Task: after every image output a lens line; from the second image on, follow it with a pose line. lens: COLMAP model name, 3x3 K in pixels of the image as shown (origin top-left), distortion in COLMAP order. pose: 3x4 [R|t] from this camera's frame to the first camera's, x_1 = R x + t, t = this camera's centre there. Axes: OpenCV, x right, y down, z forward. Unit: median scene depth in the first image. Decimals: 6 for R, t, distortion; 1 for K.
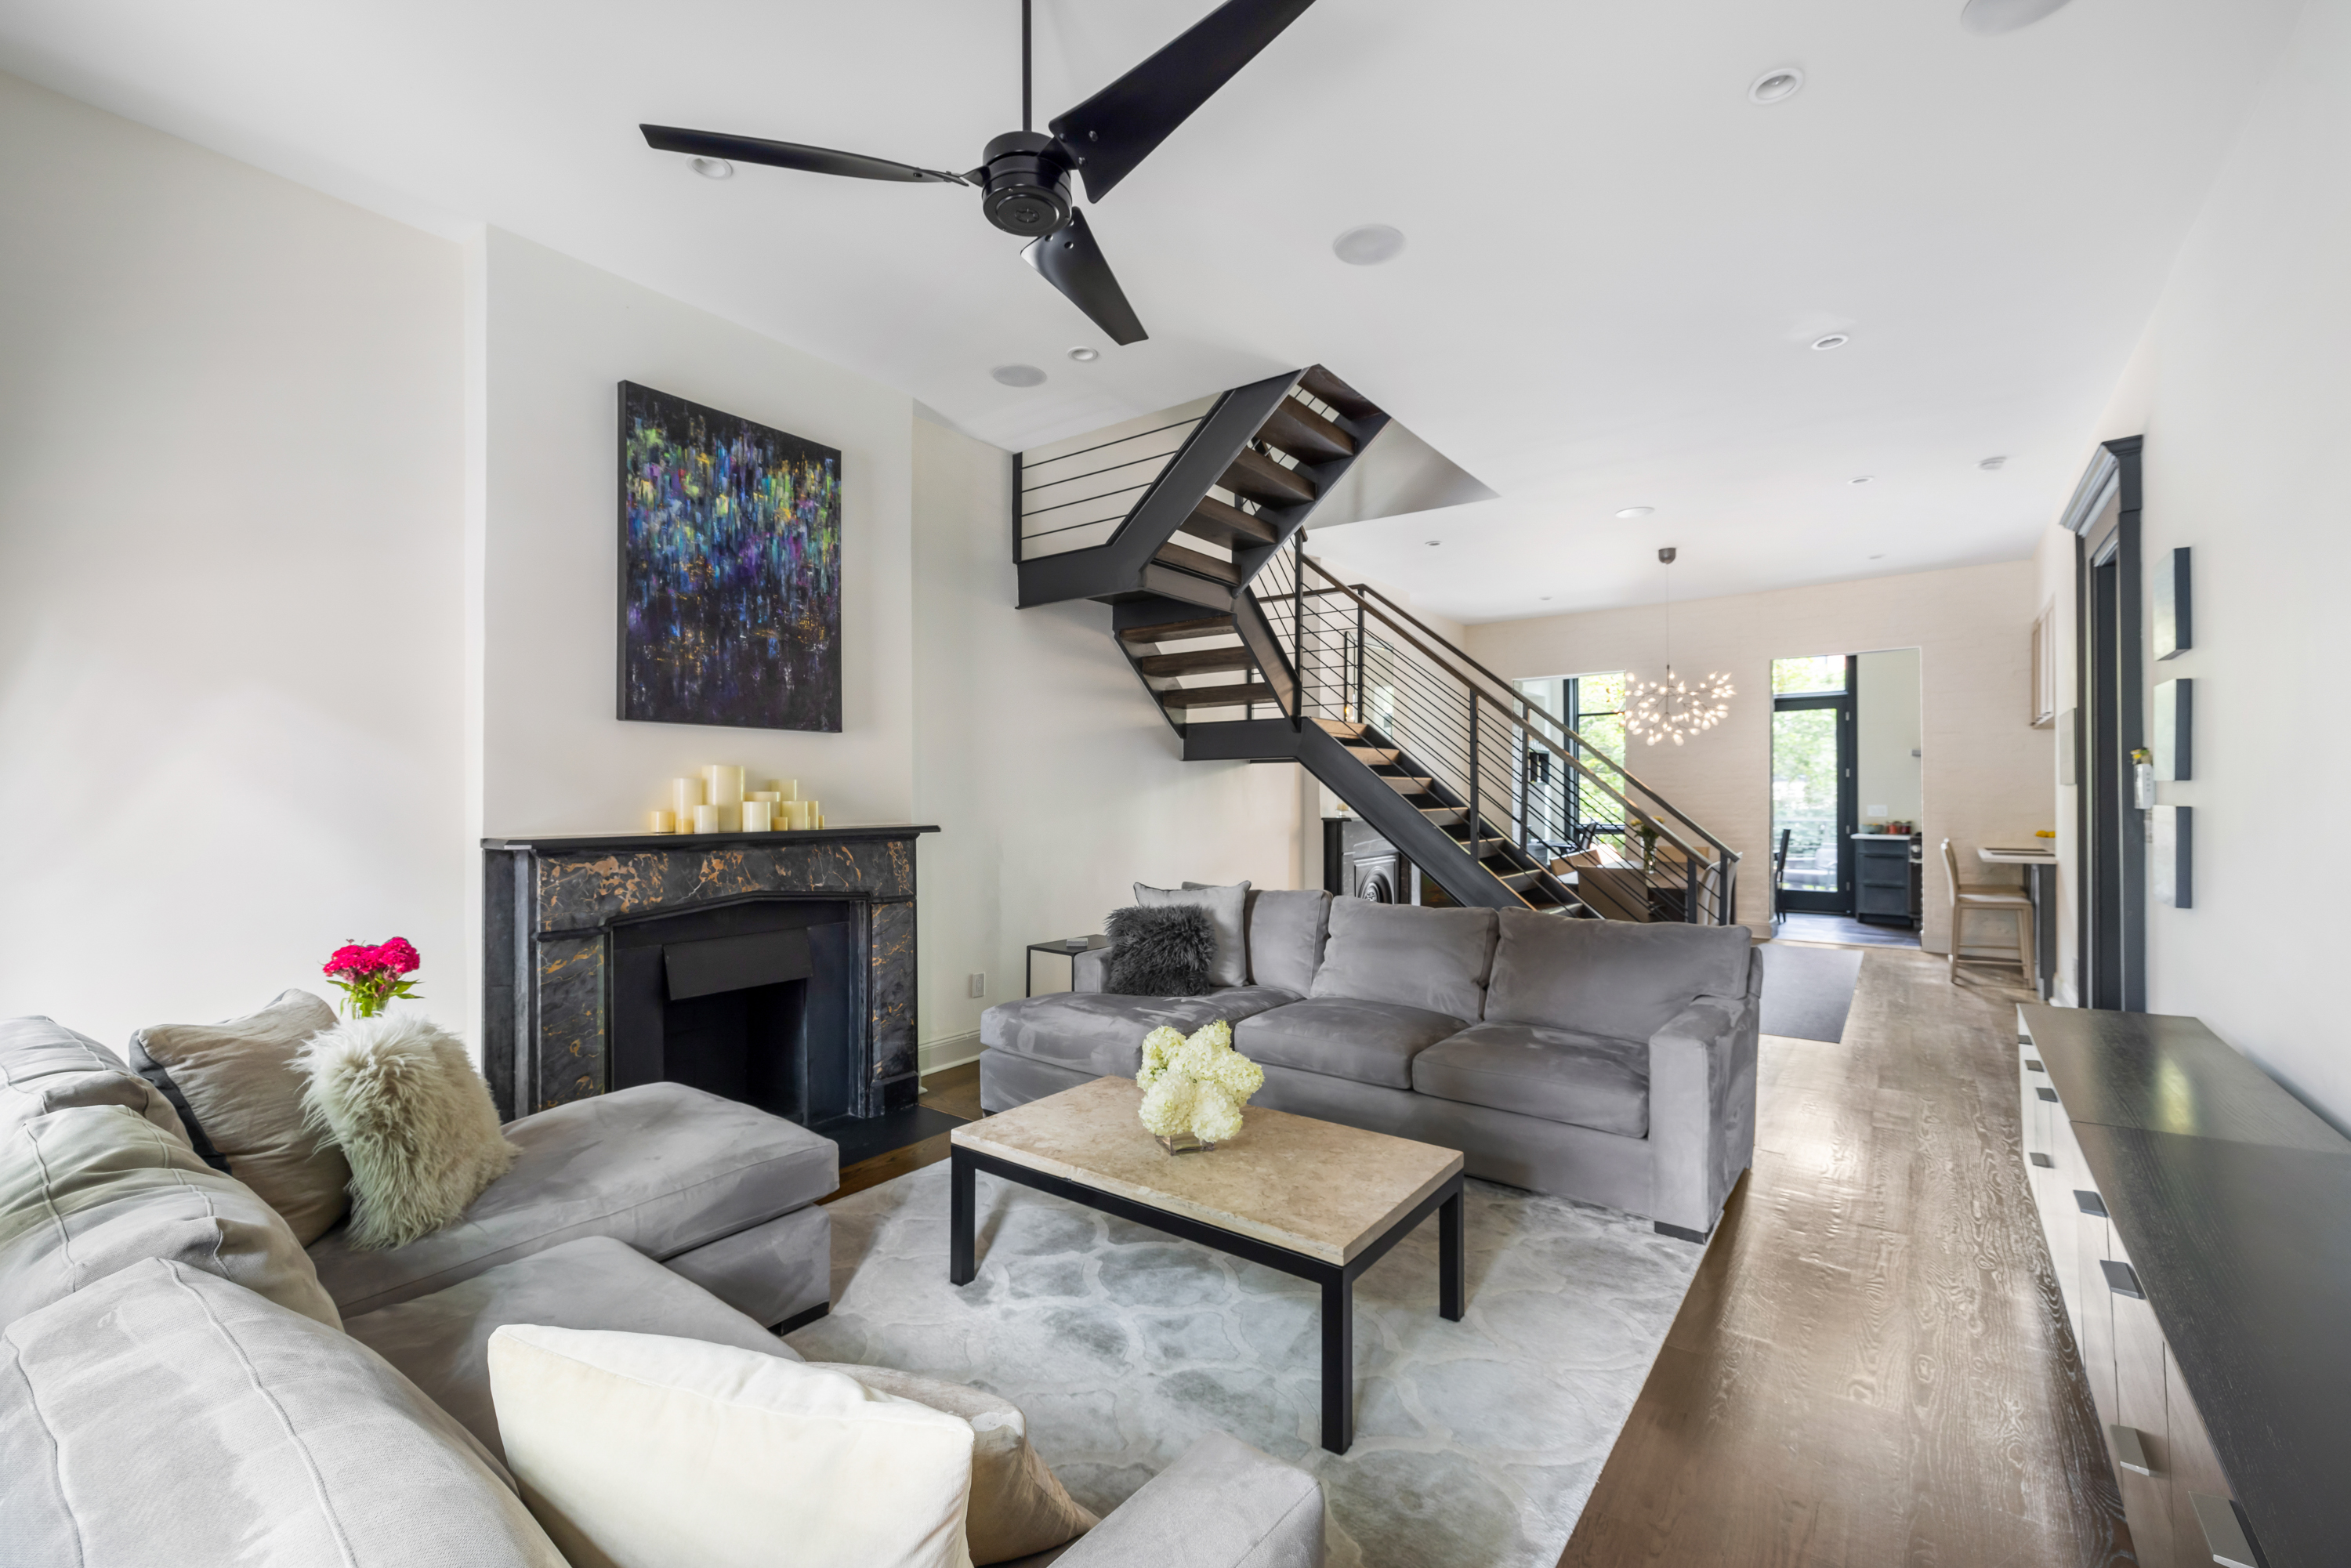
lens RADIAL K [[998.7, 0, 1173.2], [0, 998.7, 803.5], [0, 0, 1]] dist [-0.003641, -0.000152]
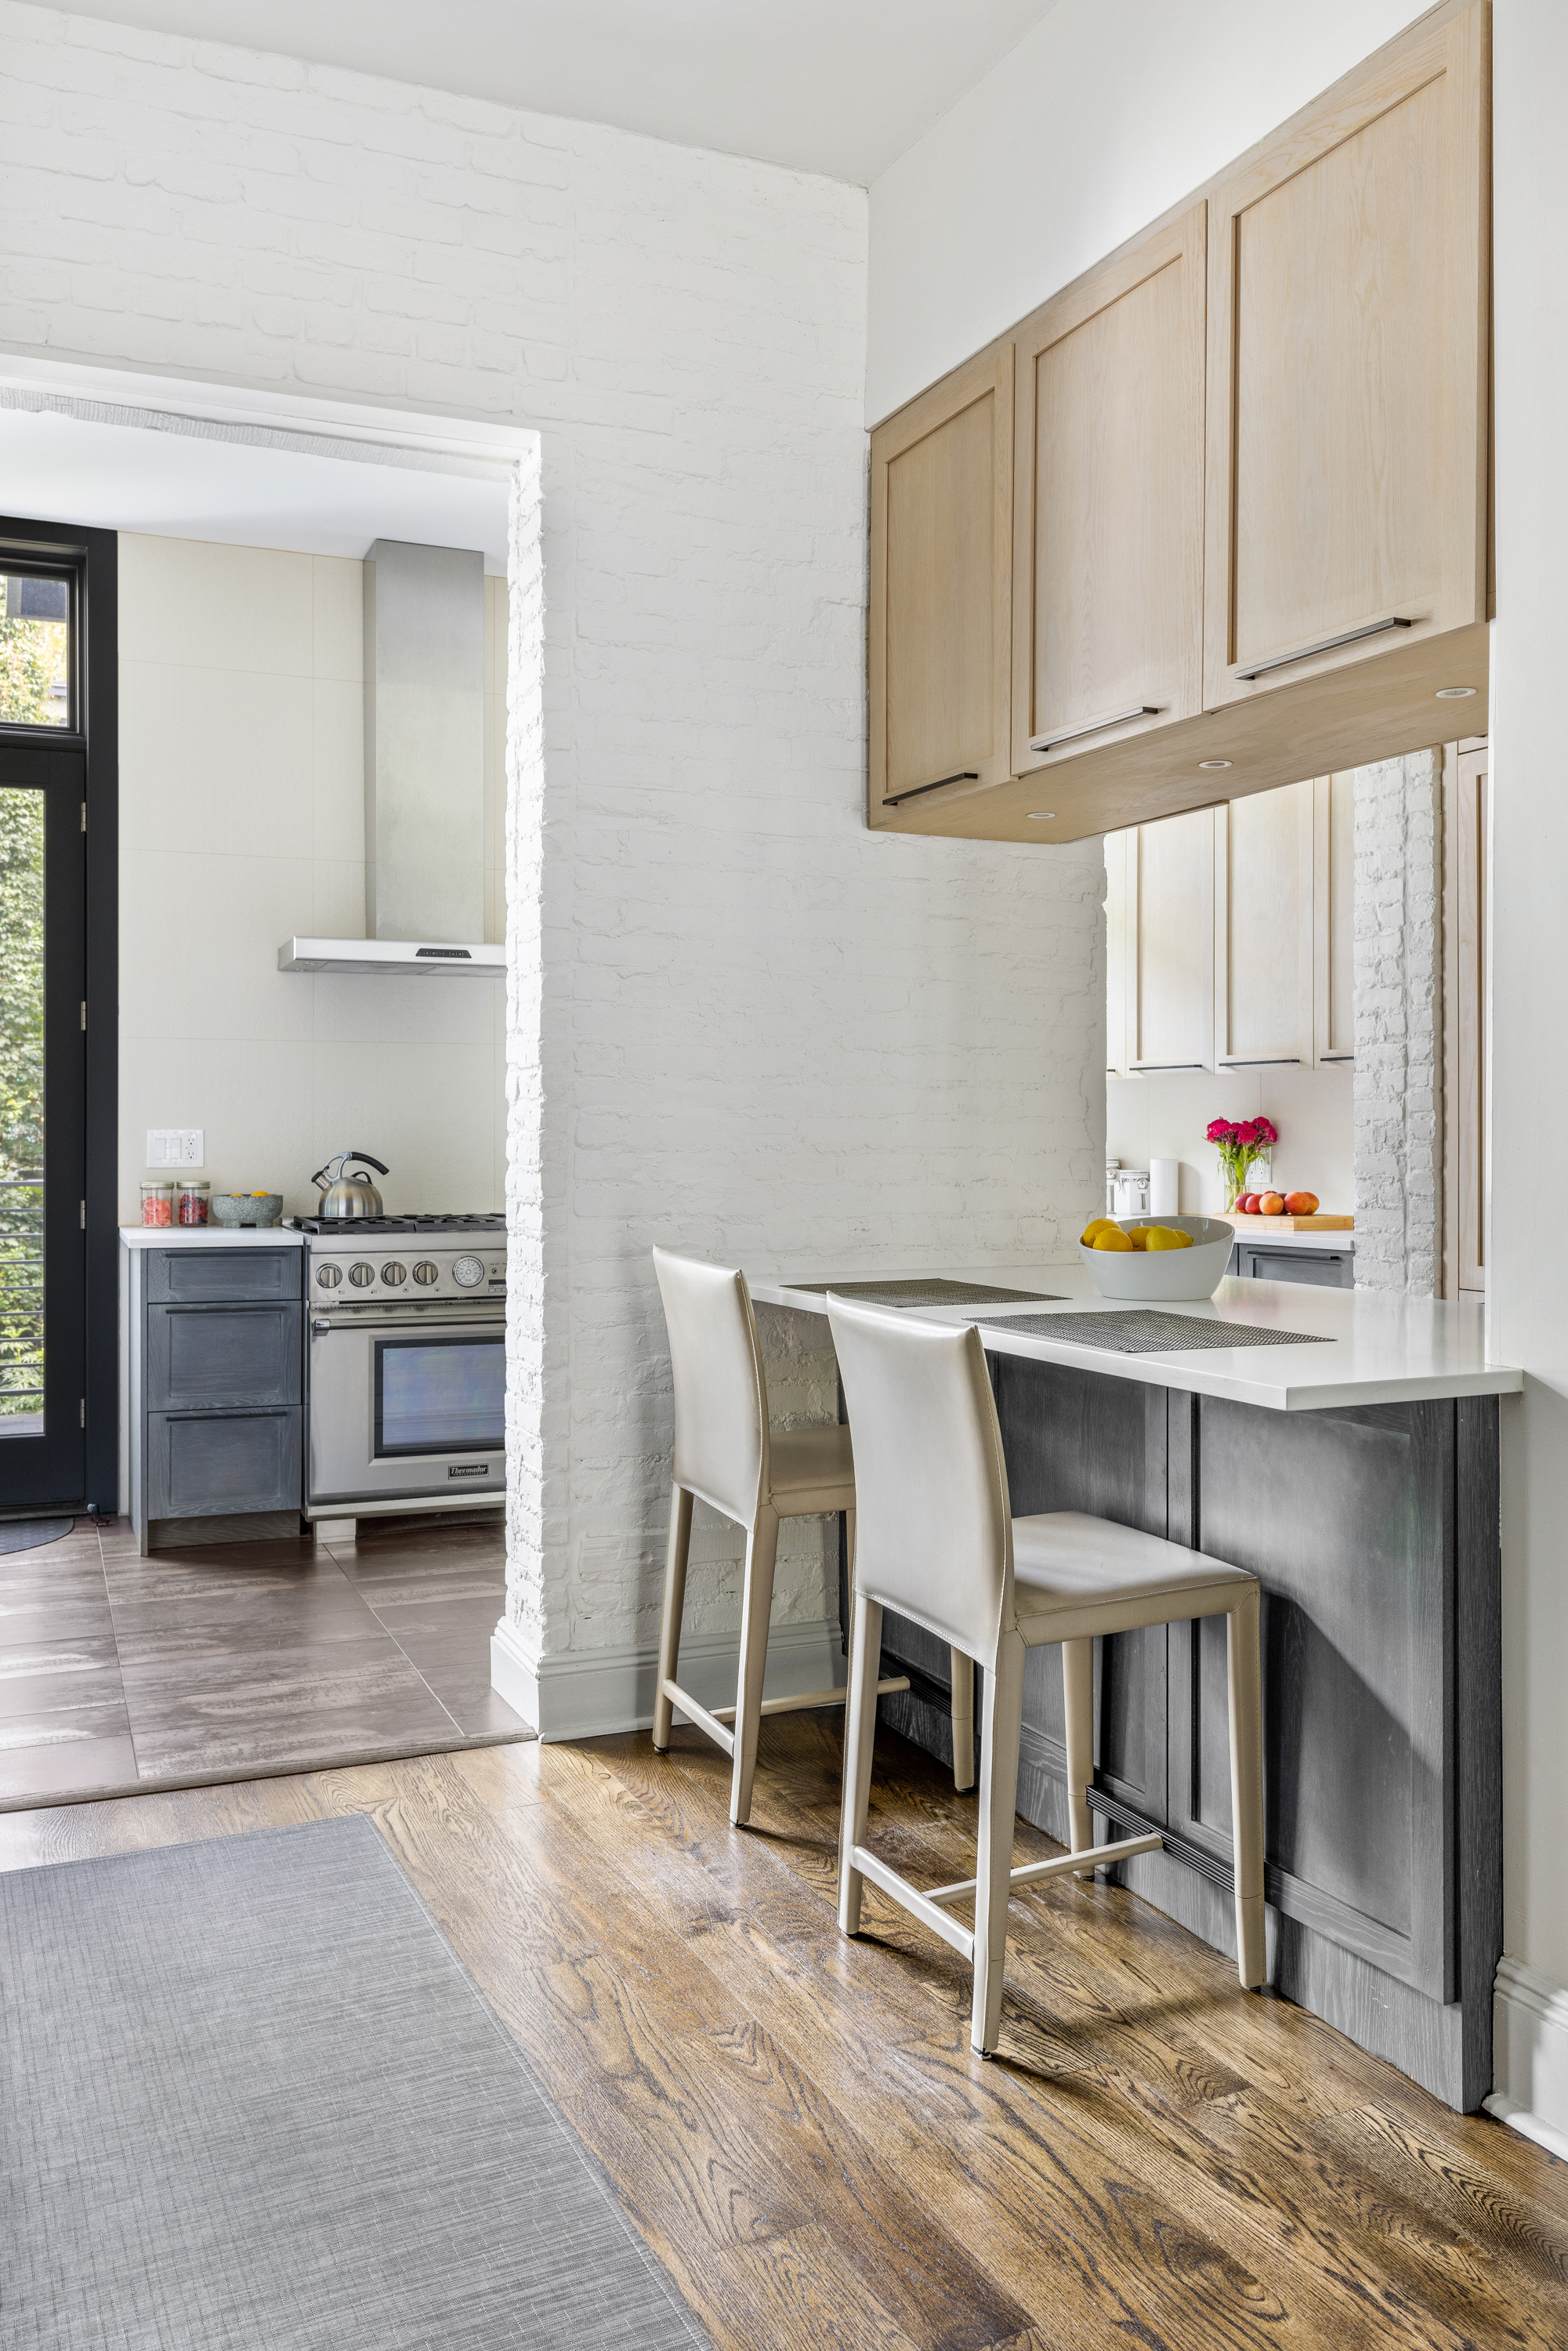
lens RADIAL K [[1771.9, 0, 779.6], [0, 1771.9, 1140.3], [0, 0, 1]] dist [0.011782, 0.000170]
pose [[0.472326, 0.004989, 0.881410, 0.321308], [-0.001673, 0.999987, -0.004764, 0.006935], [-0.881422, 0.000775, 0.472329, 0.583267]]
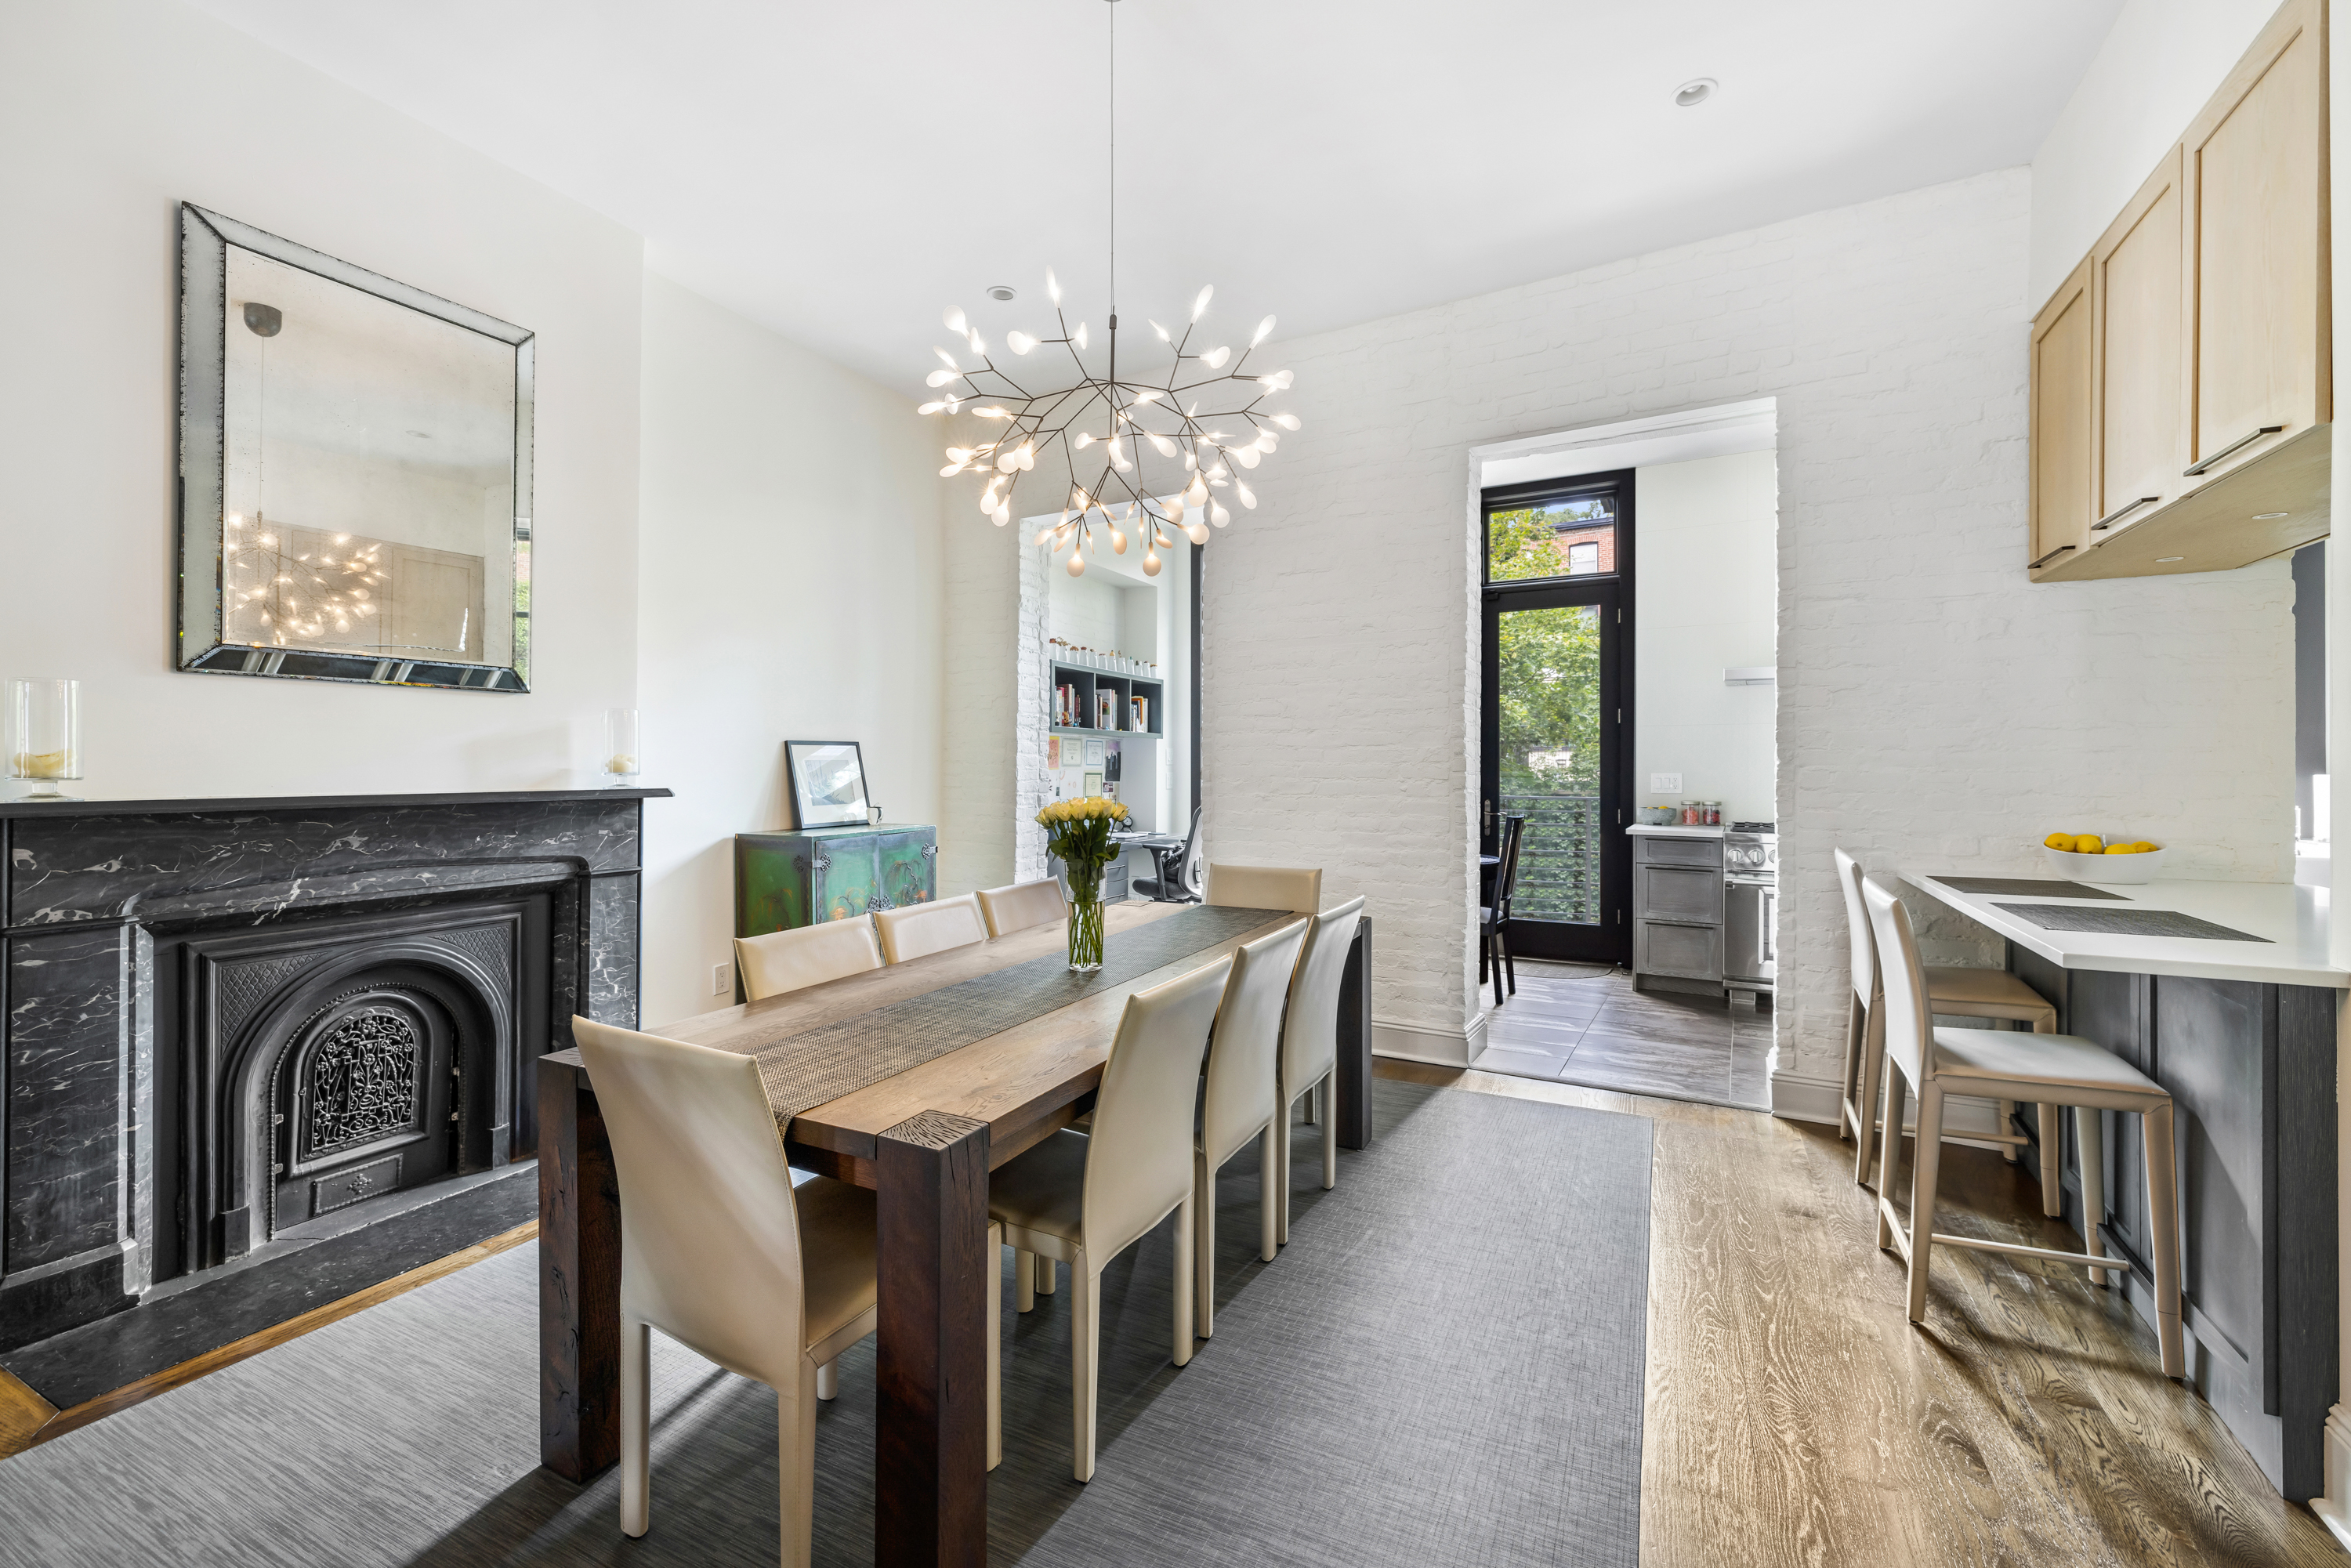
lens RADIAL K [[966.9, 0, 1169.1], [0, 966.9, 761.7], [0, 0, 1]] dist [0.001953, 0.000524]
pose [[0.986467, 0.013171, 0.163430, 0.333970], [-0.011773, 0.999885, -0.009522, 0.003702], [-0.163537, 0.007469, 0.986509, 0.498626]]
